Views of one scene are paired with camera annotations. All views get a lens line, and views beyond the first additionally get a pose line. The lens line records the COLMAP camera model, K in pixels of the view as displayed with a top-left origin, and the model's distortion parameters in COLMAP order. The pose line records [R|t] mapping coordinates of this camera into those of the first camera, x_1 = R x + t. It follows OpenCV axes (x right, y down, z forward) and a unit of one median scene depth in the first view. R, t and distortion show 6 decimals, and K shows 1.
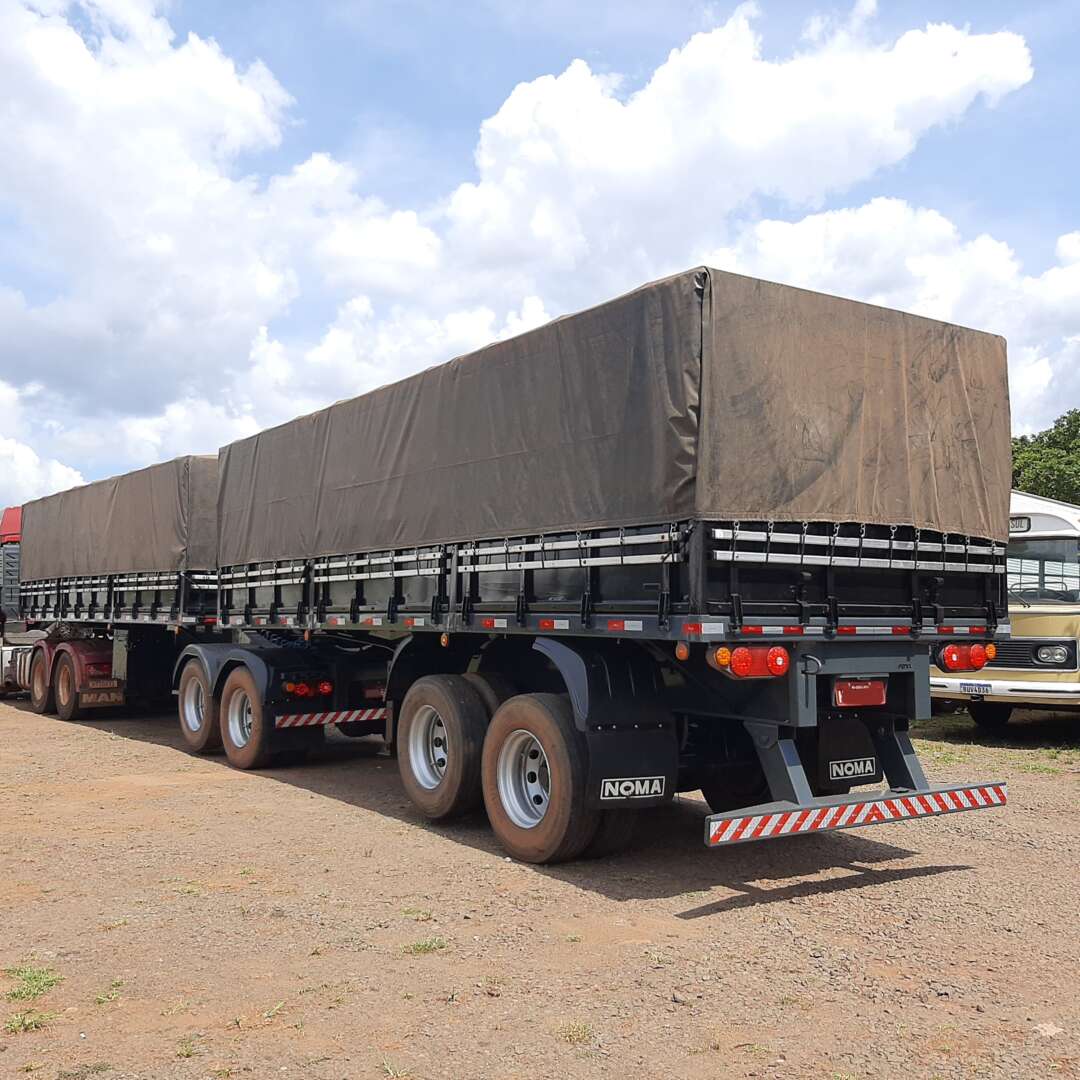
lens RADIAL K [[1106.8, 0, 518.6], [0, 1106.8, 538.9], [0, 0, 1]] dist [0.016632, 0.000003]
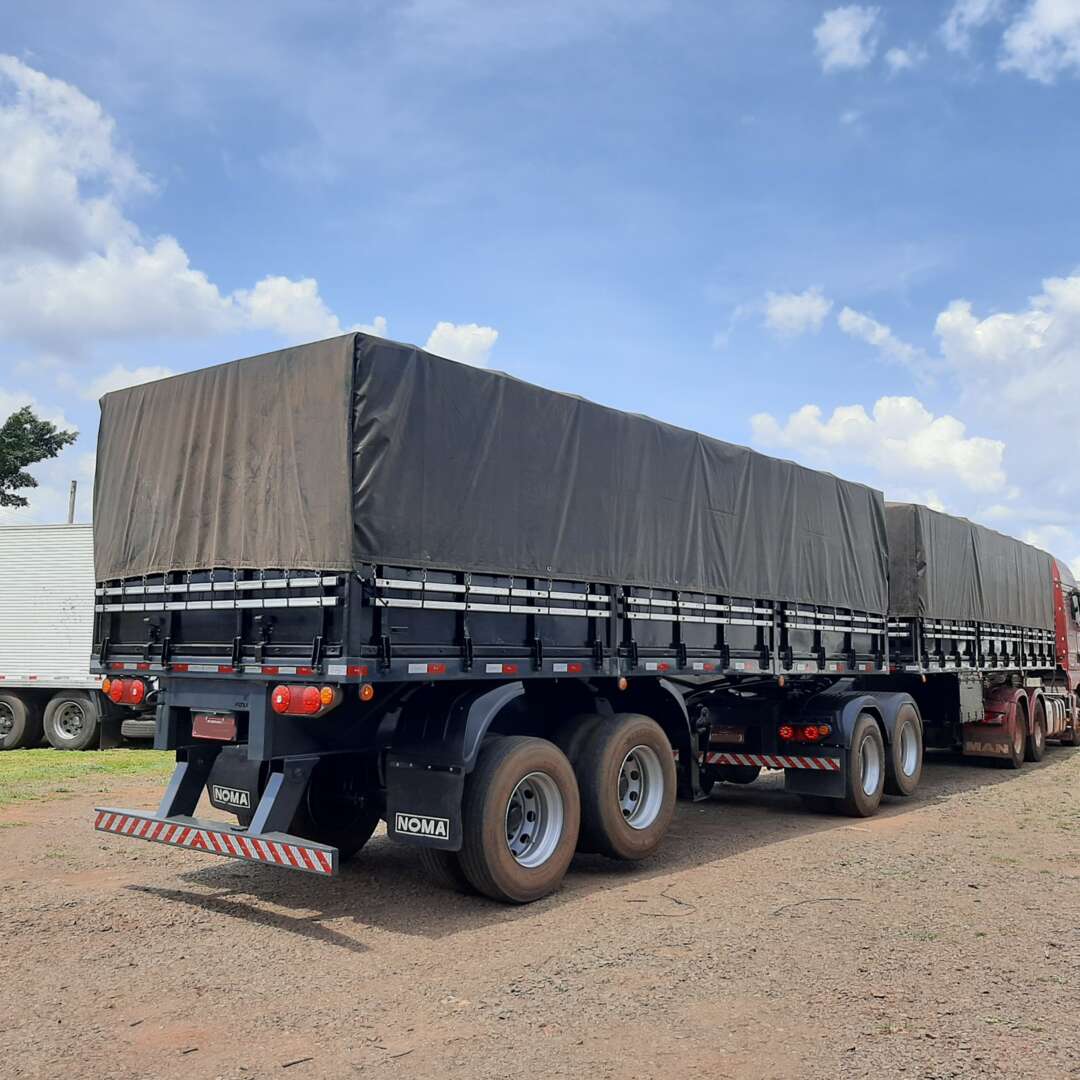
lens RADIAL K [[1106.8, 0, 518.6], [0, 1106.8, 538.9], [0, 0, 1]] dist [0.016632, 0.000003]
pose [[0.315706, -0.101339, -0.943430, 1.377703], [0.056848, 0.994514, -0.087803, 0.066493], [0.947153, -0.025912, 0.319735, 0.908040]]
